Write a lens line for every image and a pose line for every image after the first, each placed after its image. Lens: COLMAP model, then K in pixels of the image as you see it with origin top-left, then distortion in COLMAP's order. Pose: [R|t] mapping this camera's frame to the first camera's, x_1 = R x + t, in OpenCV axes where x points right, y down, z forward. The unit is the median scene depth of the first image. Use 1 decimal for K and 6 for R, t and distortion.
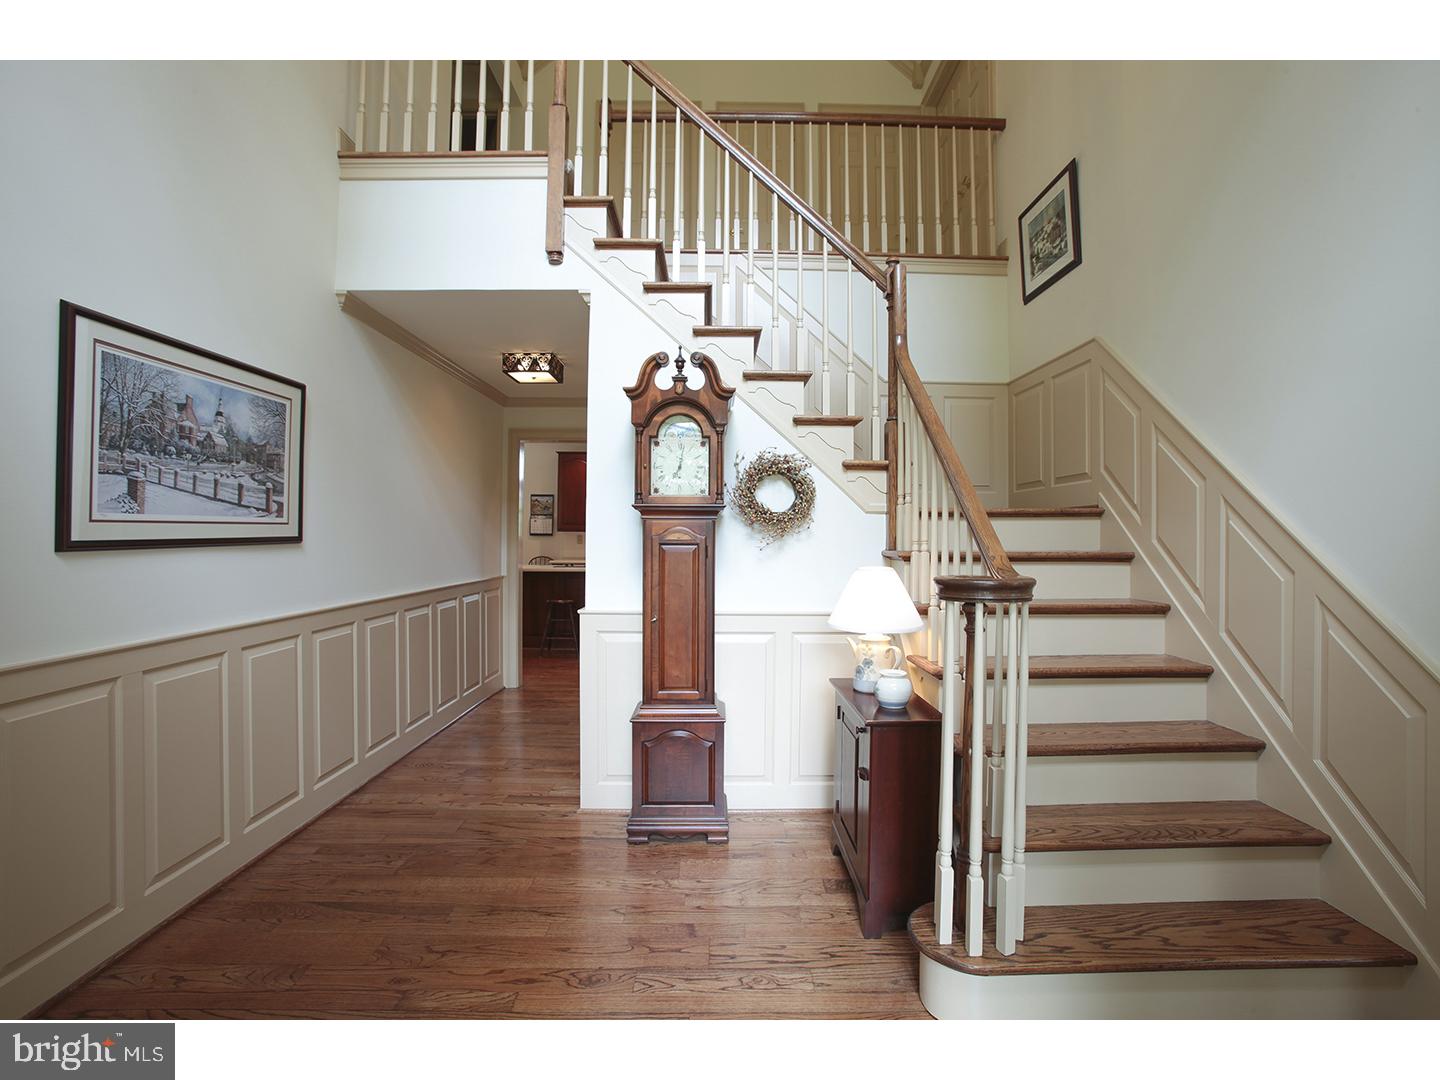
lens RADIAL K [[645.3, 0, 730.9], [0, 645.3, 532.0], [0, 0, 1]] dist [-0.083612, 0.029890]
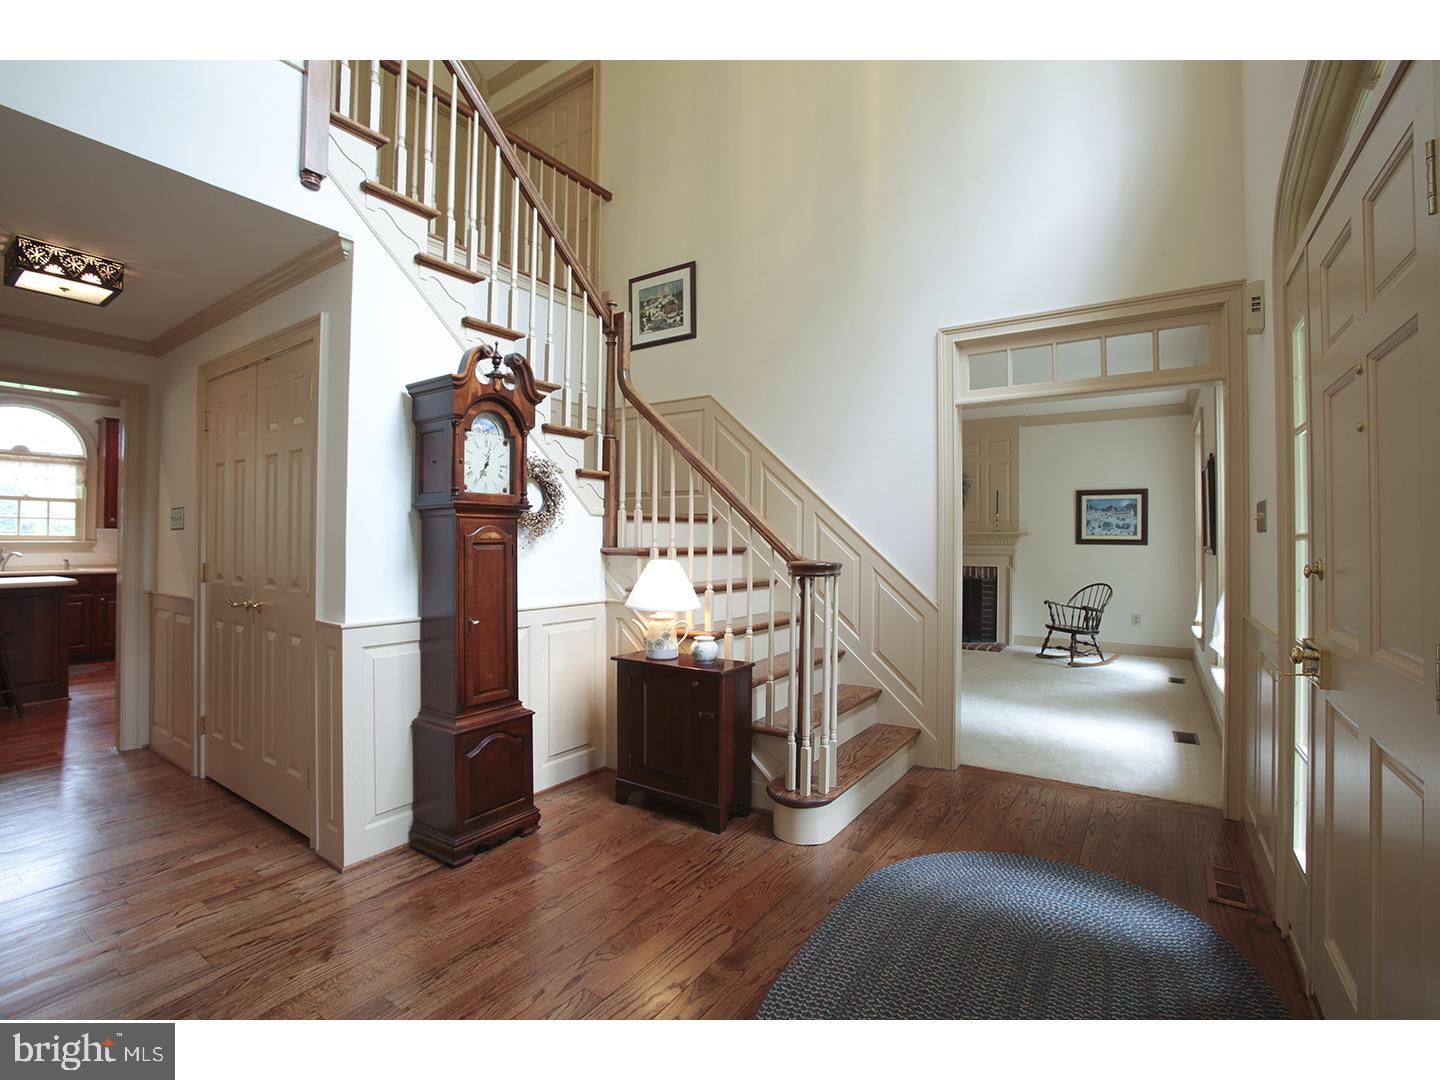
lens RADIAL K [[645.3, 0, 730.9], [0, 645.3, 532.0], [0, 0, 1]] dist [-0.083612, 0.029890]
pose [[0.573384, 0.006242, 0.819263, -0.609781], [-0.007648, 0.999968, -0.002266, 0.000860], [-0.819251, -0.004966, 0.573414, 0.133610]]
